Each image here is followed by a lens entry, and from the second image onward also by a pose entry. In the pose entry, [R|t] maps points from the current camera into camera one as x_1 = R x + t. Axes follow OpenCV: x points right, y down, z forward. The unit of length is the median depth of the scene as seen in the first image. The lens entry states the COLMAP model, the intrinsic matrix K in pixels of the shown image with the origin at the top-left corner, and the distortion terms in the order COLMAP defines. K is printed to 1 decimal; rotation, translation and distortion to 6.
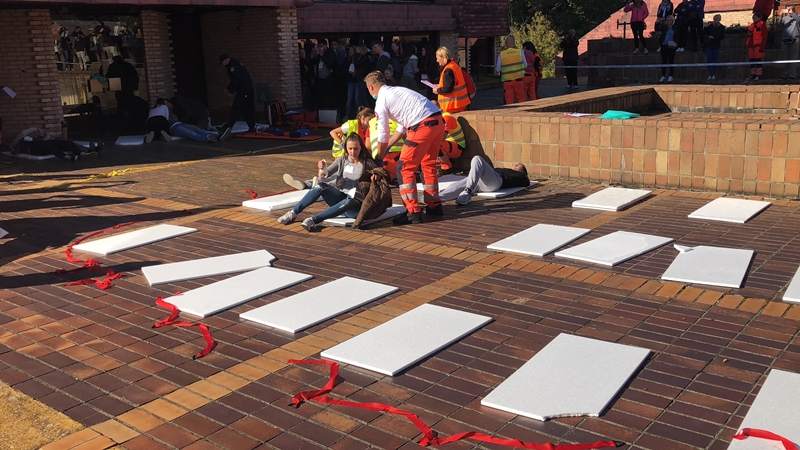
lens RADIAL K [[755.1, 0, 398.7], [0, 755.1, 204.8], [0, 0, 1]] dist [0.092694, -0.200003]
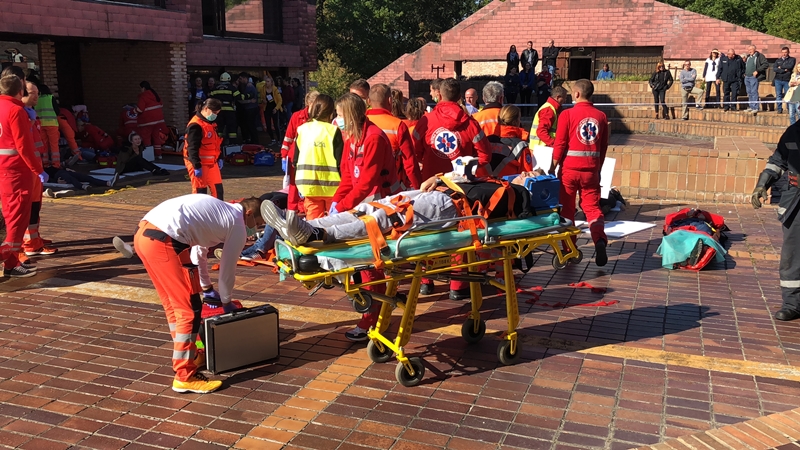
lens RADIAL K [[753.6, 0, 406.6], [0, 753.6, 211.5], [0, 0, 1]] dist [0.086469, -0.224465]
pose [[0.947071, -0.020113, 0.320393, -0.595836], [0.030118, 0.999200, -0.026305, 0.068709], [-0.319608, 0.034562, 0.946919, -0.412485]]
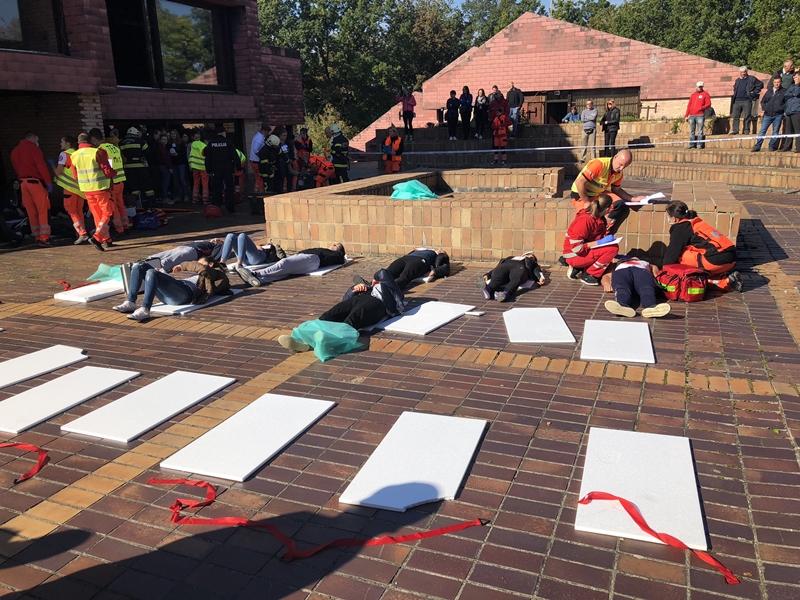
lens RADIAL K [[661.0, 0, 398.6], [0, 661.0, 284.0], [0, 0, 1]] dist [0.043804, -0.056636]
pose [[0.960397, -0.056085, 0.272931, -0.025366], [0.051430, 0.998384, 0.024185, -0.023803], [-0.273846, -0.009190, 0.961730, 0.106390]]
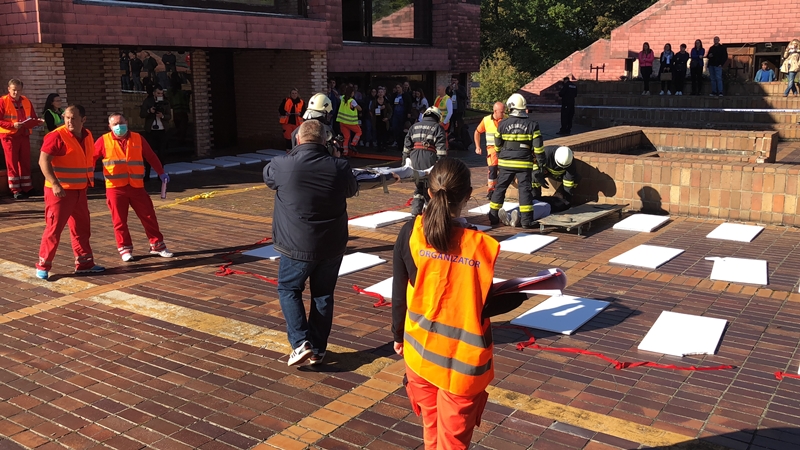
lens RADIAL K [[755.1, 0, 398.7], [0, 755.1, 204.8], [0, 0, 1]] dist [0.092694, -0.200003]
pose [[0.996838, 0.015352, 0.077959, -0.354578], [-0.012819, 0.999377, -0.032892, 0.014318], [-0.078415, 0.031788, 0.996414, -0.378741]]
